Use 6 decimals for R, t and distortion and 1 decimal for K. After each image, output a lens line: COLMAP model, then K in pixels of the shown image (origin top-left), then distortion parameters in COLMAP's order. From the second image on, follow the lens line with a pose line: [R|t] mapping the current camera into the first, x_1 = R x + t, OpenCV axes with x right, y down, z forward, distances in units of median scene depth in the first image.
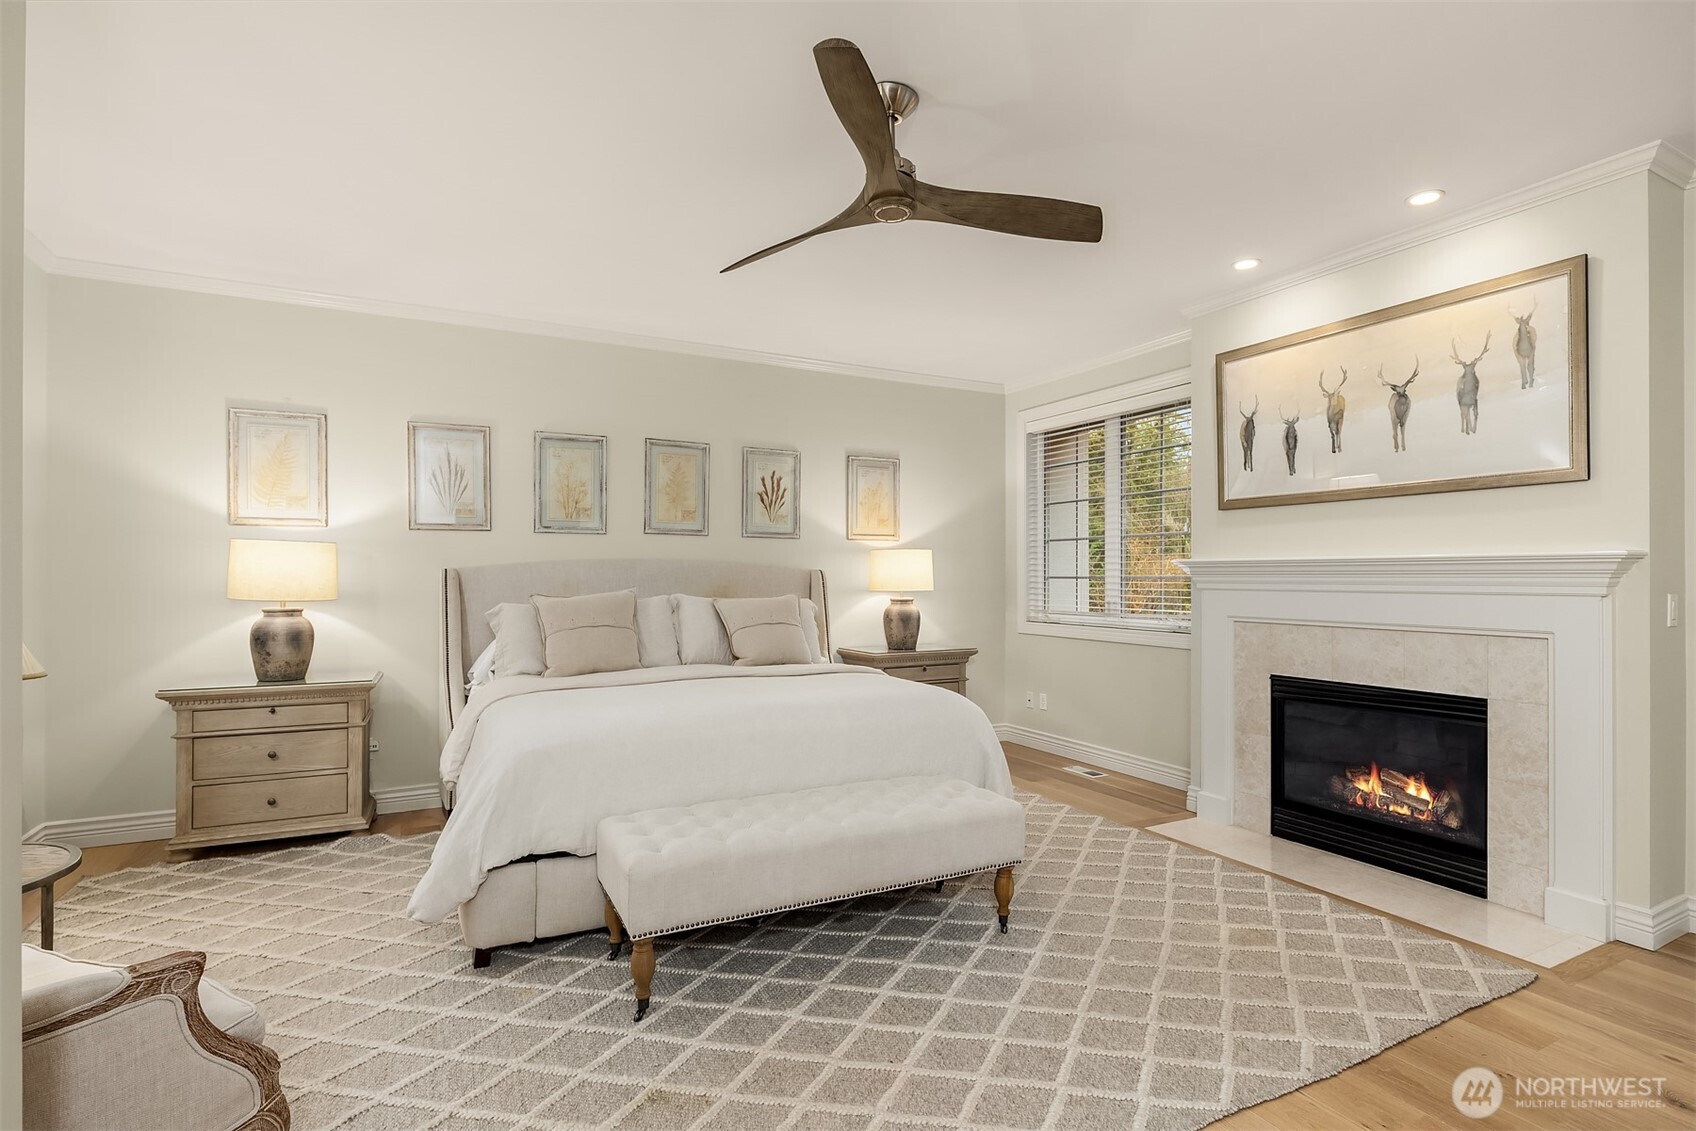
lens RADIAL K [[831.5, 0, 845.6], [0, 831.5, 571.6], [0, 0, 1]] dist [0.002543, -0.000297]
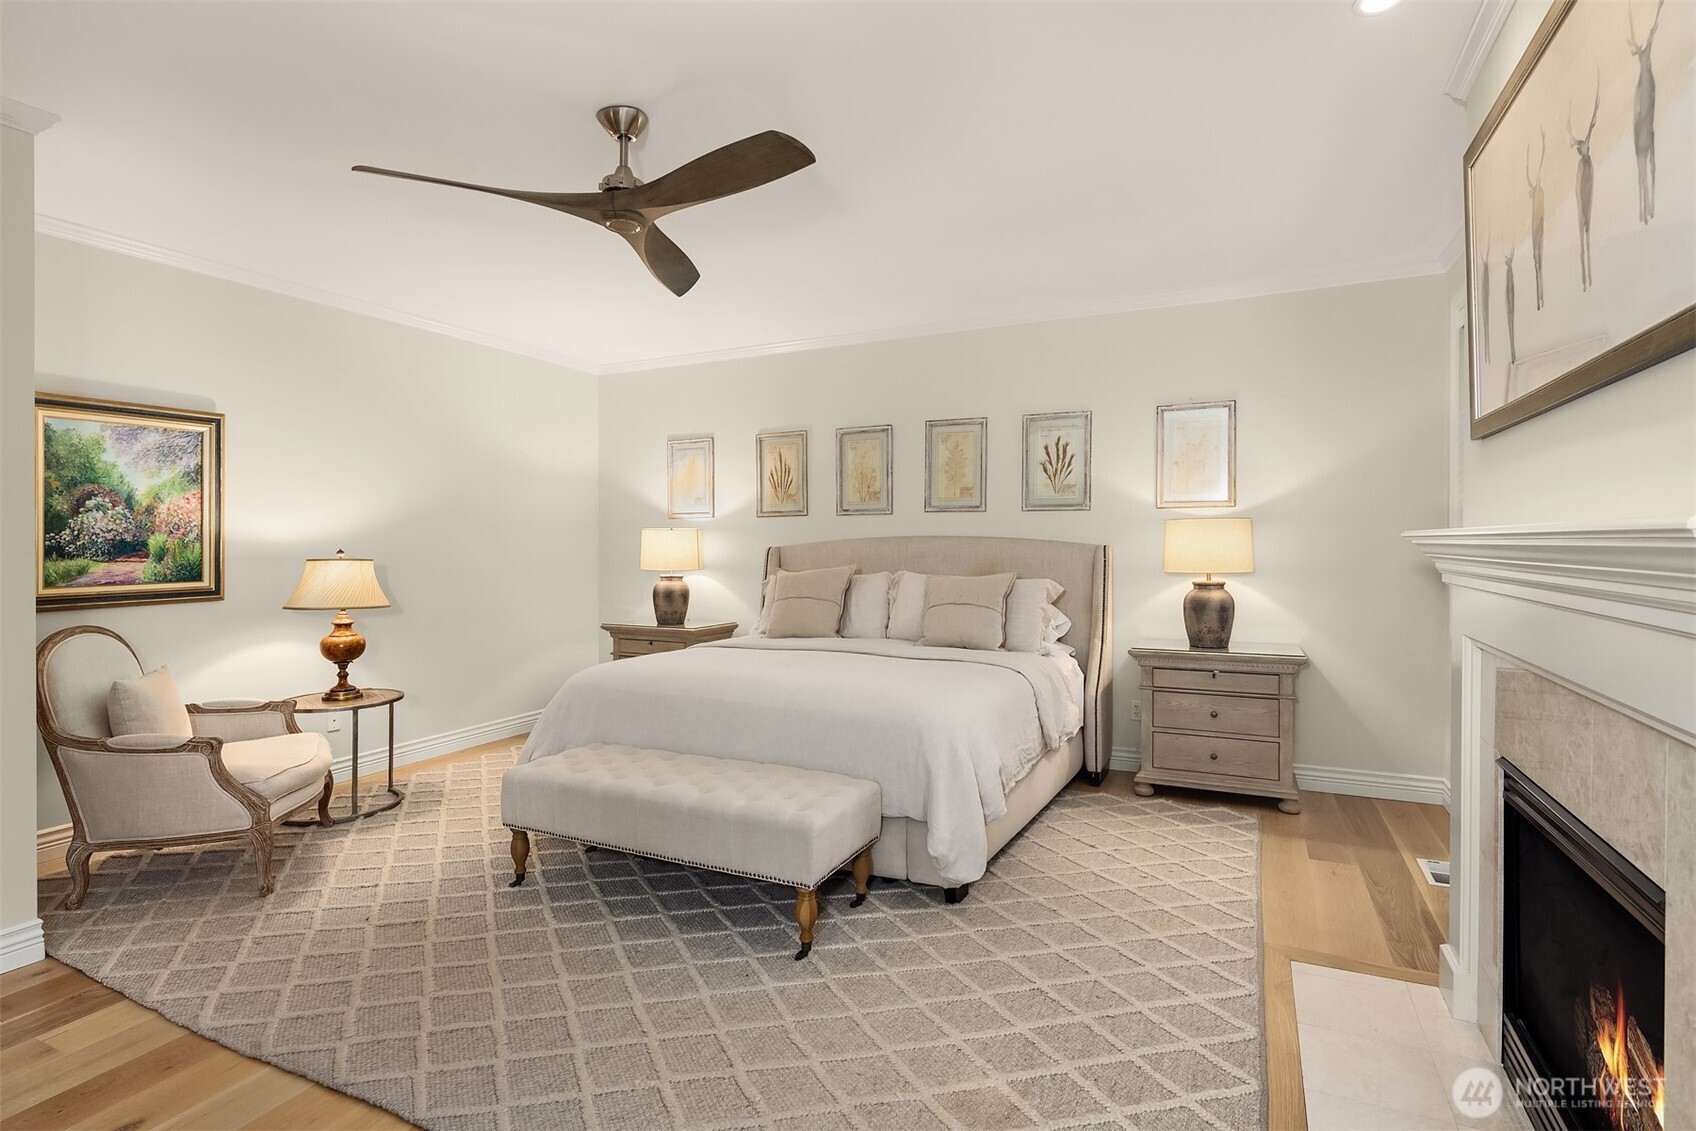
lens RADIAL K [[831.5, 0, 848.8], [0, 831.5, 550.5], [0, 0, 1]] dist [0.002543, -0.000297]
pose [[0.598342, 0.004592, -0.801228, 0.640766], [0.009437, 0.999874, 0.012778, -0.013665], [0.801185, -0.015207, 0.598223, 0.346307]]
